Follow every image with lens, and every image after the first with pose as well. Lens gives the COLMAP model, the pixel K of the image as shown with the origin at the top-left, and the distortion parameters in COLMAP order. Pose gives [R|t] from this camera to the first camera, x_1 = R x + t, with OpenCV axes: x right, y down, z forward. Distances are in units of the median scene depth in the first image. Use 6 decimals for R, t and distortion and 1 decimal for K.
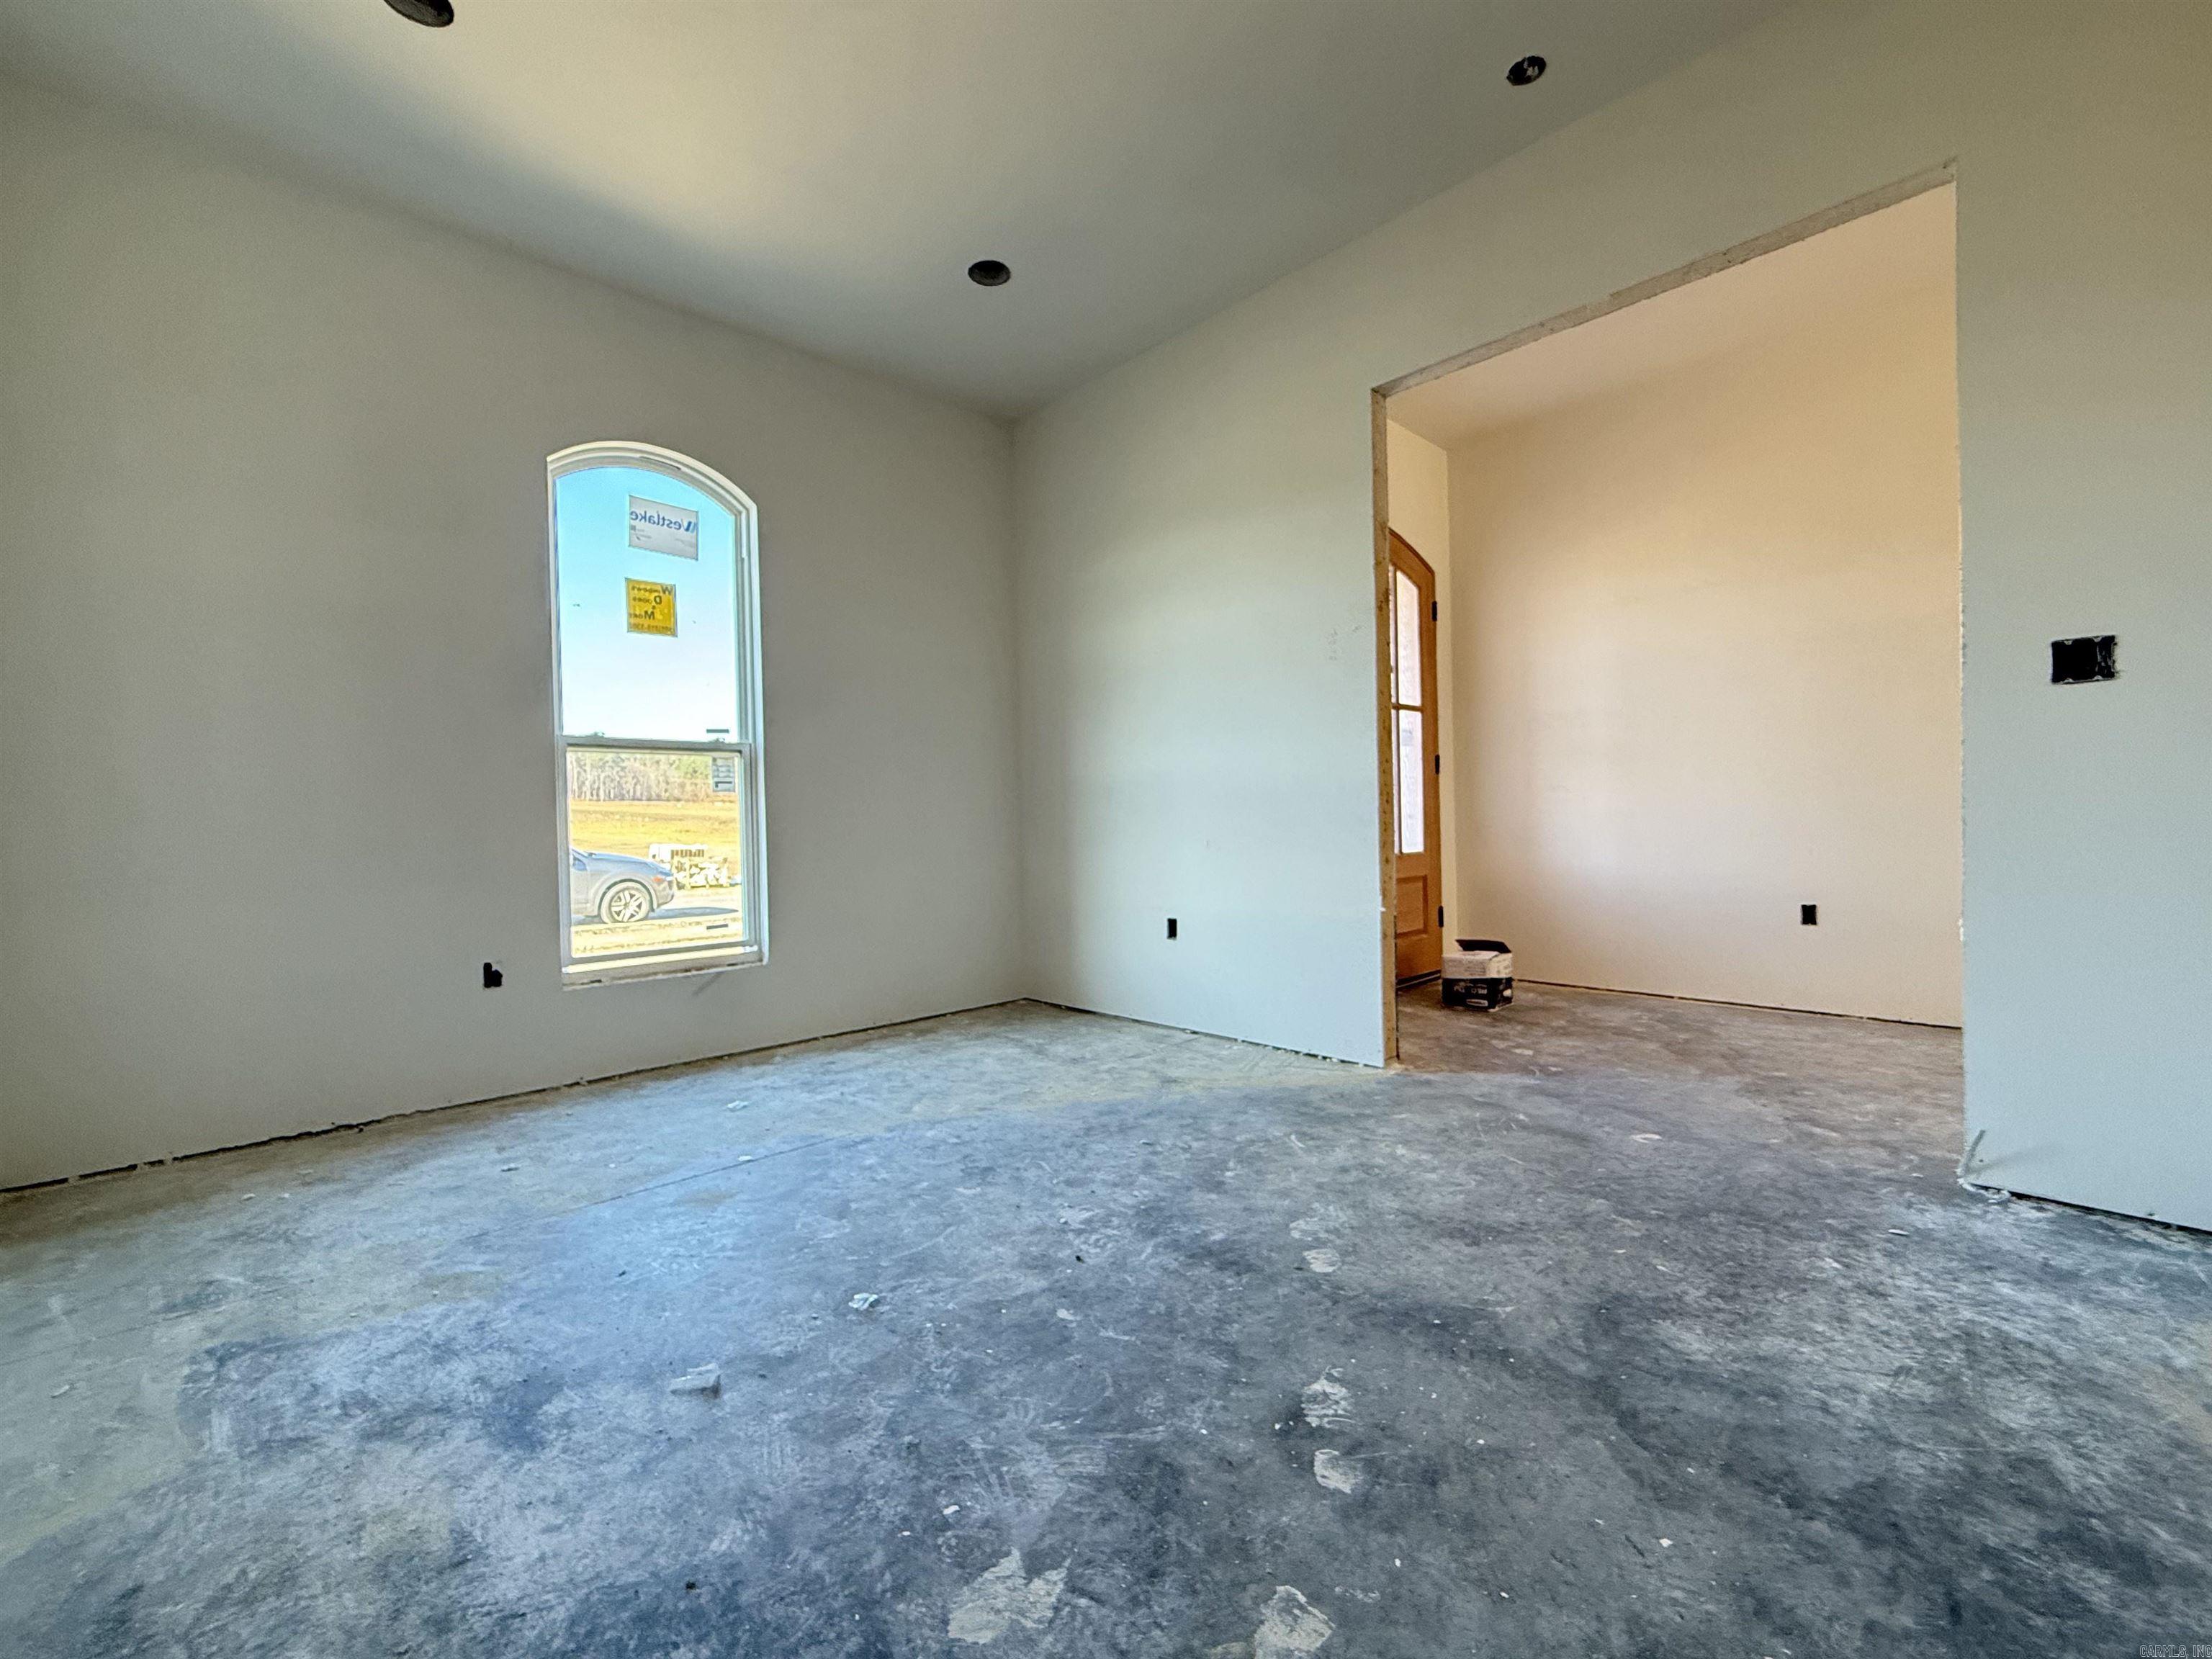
lens RADIAL K [[915.9, 0, 1099.2], [0, 915.9, 830.4], [0, 0, 1]] dist [-0.002404, 0.000440]
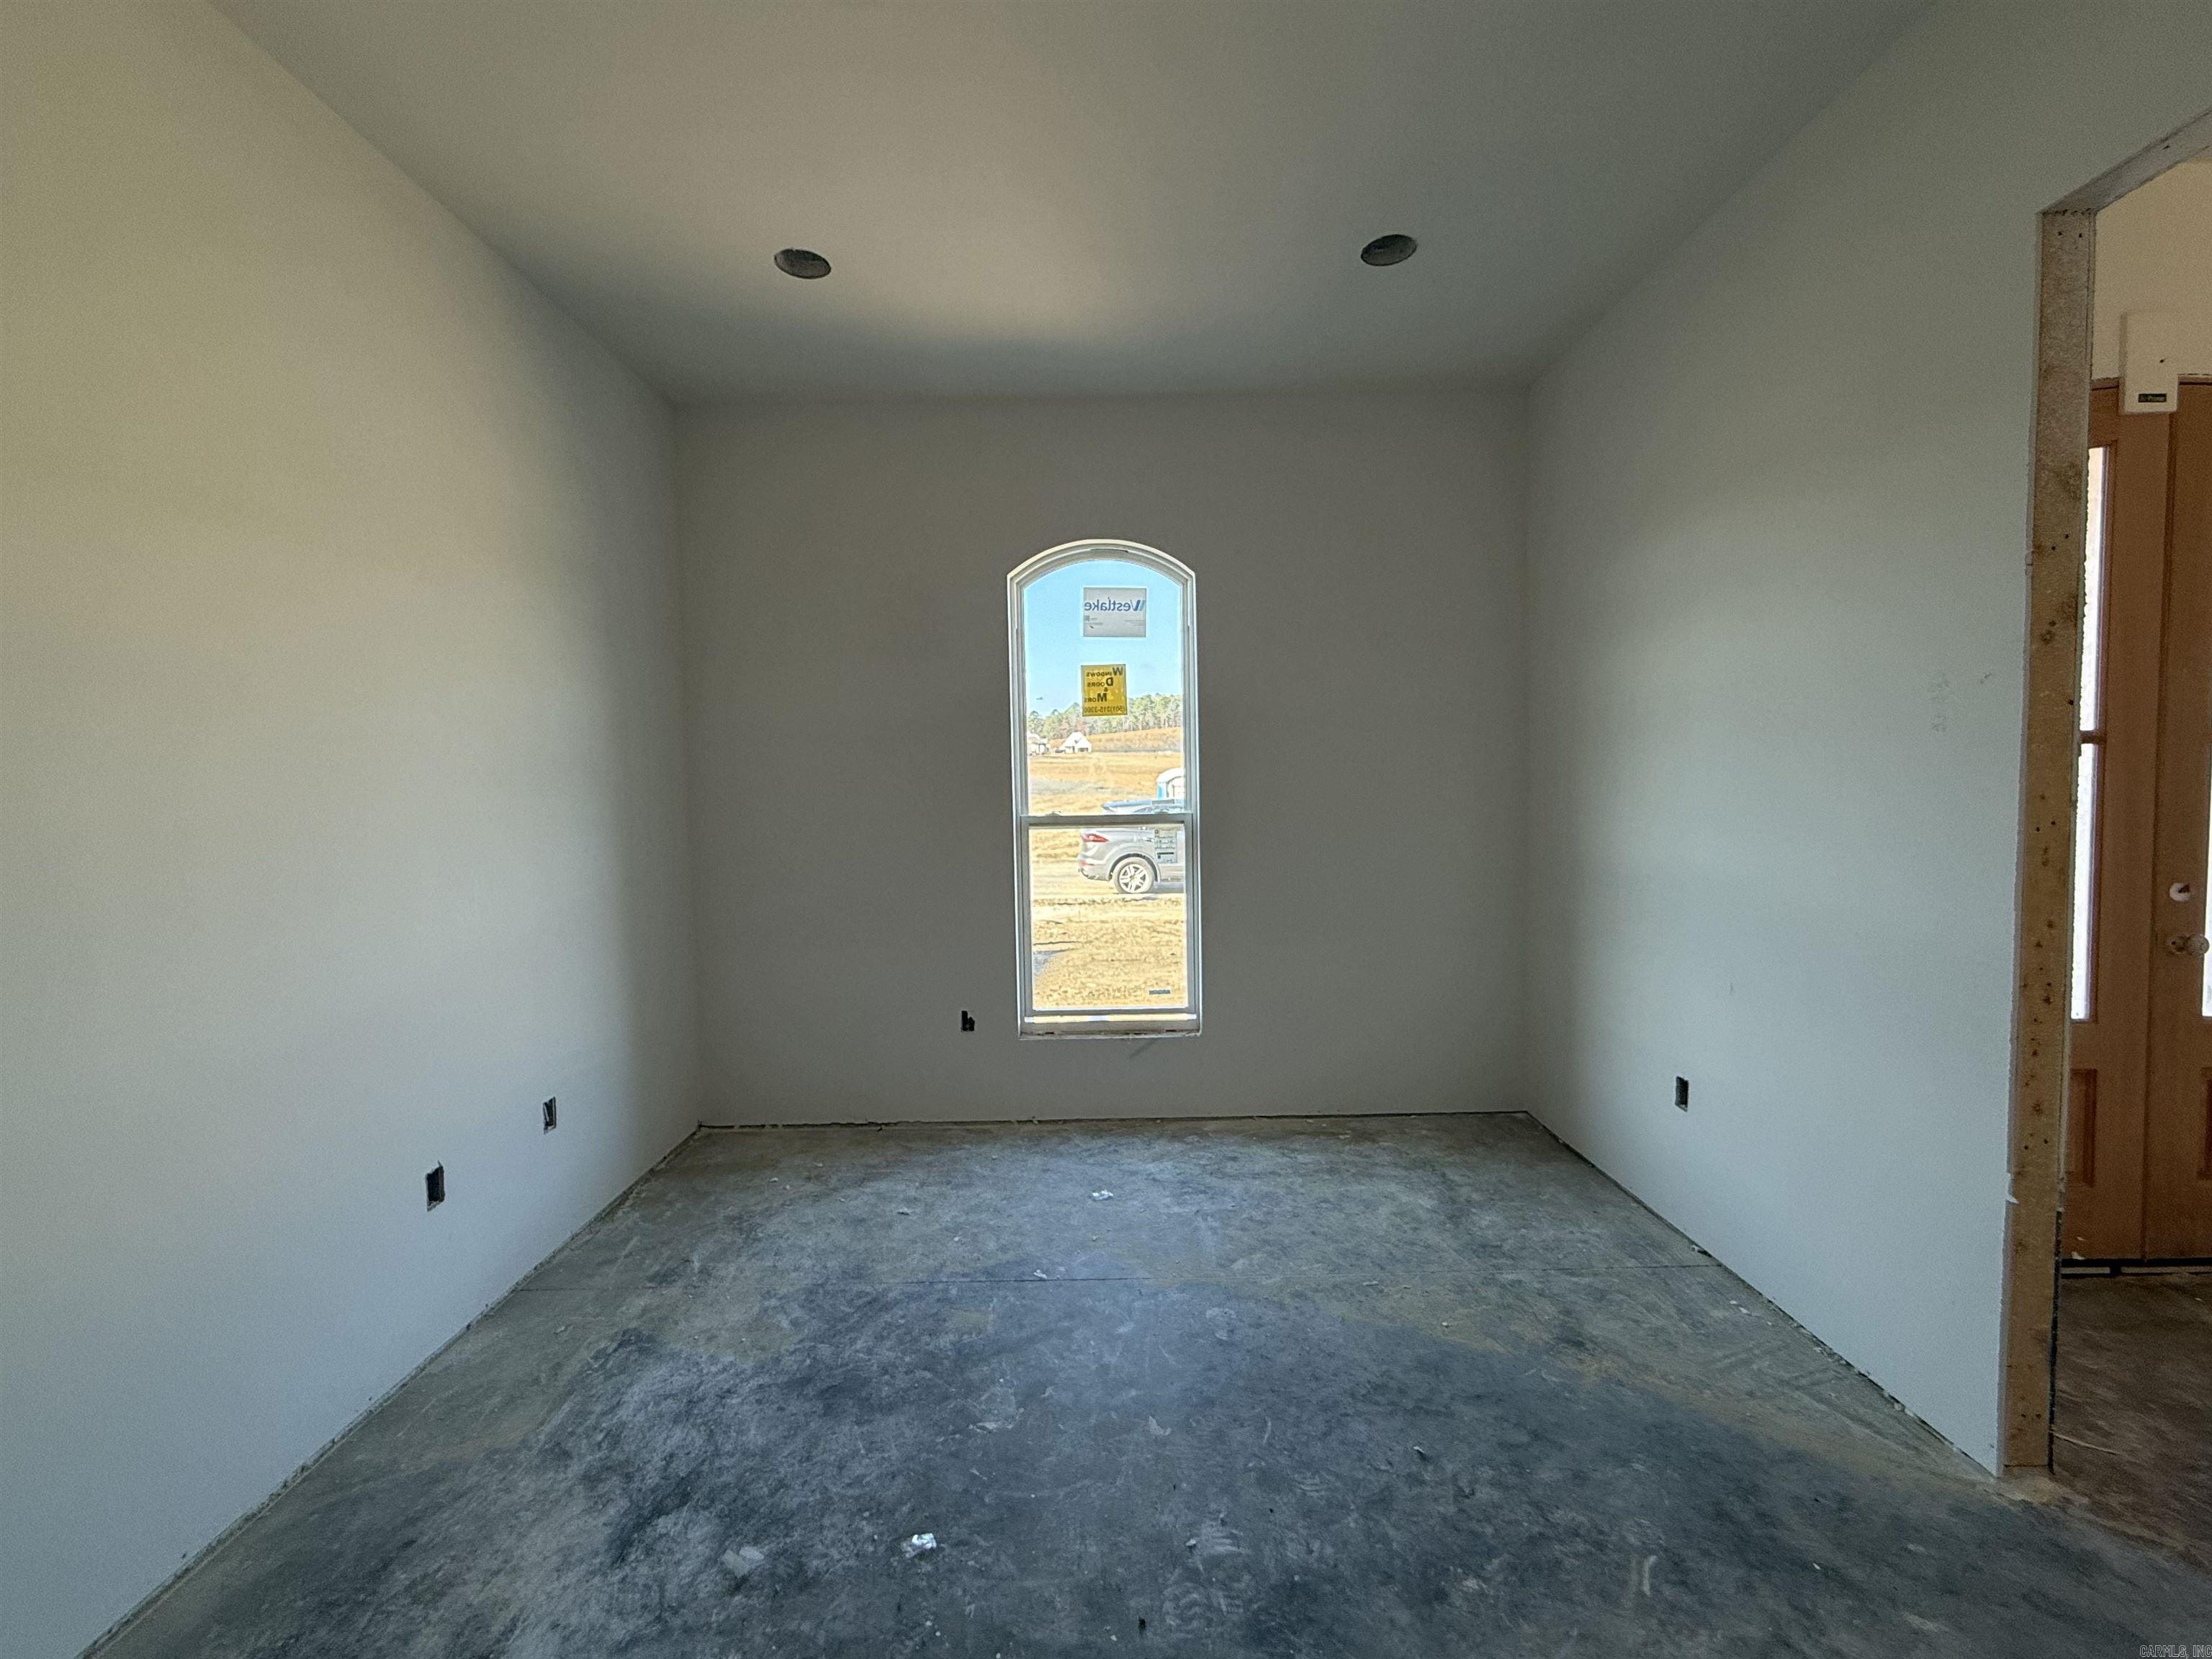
lens RADIAL K [[915.9, 0, 1099.2], [0, 915.9, 830.4], [0, 0, 1]] dist [-0.002404, 0.000440]
pose [[0.730249, 0.040886, -0.681956, 0.308620], [-0.004100, 0.998452, 0.055471, -0.178770], [0.683168, -0.037712, 0.729287, 0.273079]]
